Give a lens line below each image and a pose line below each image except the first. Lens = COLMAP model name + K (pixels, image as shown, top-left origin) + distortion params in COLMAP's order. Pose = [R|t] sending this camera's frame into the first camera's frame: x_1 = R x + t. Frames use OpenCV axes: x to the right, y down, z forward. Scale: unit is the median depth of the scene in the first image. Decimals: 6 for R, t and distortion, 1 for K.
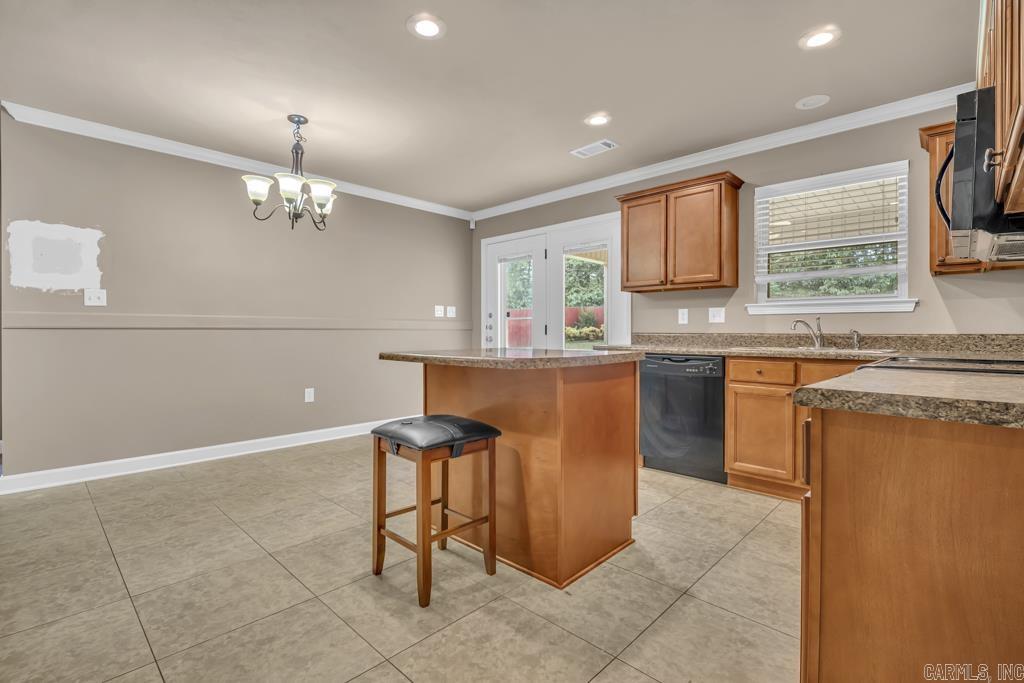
lens RADIAL K [[471.6, 0, 515.6], [0, 471.6, 338.2], [0, 0, 1]] dist [0.000132, 0.000037]
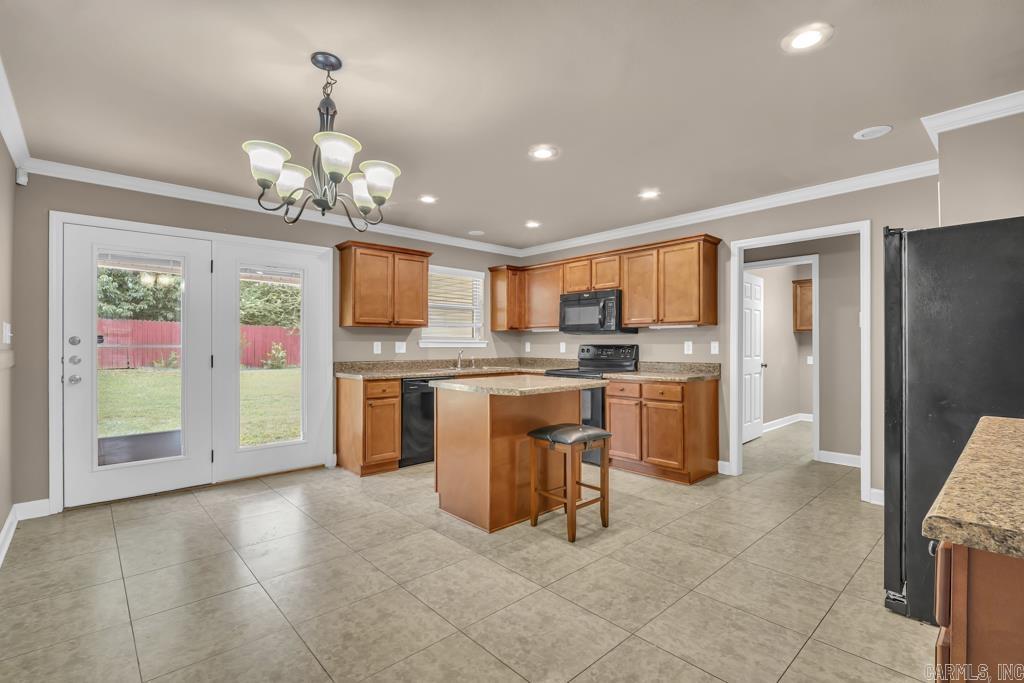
lens RADIAL K [[471.6, 0, 515.6], [0, 471.6, 338.2], [0, 0, 1]] dist [0.000132, 0.000037]
pose [[0.050822, 0.014383, 0.998604, -0.998694], [0.015866, 0.999758, -0.015207, -0.052244], [-0.998582, 0.016617, 0.050581, 0.632163]]
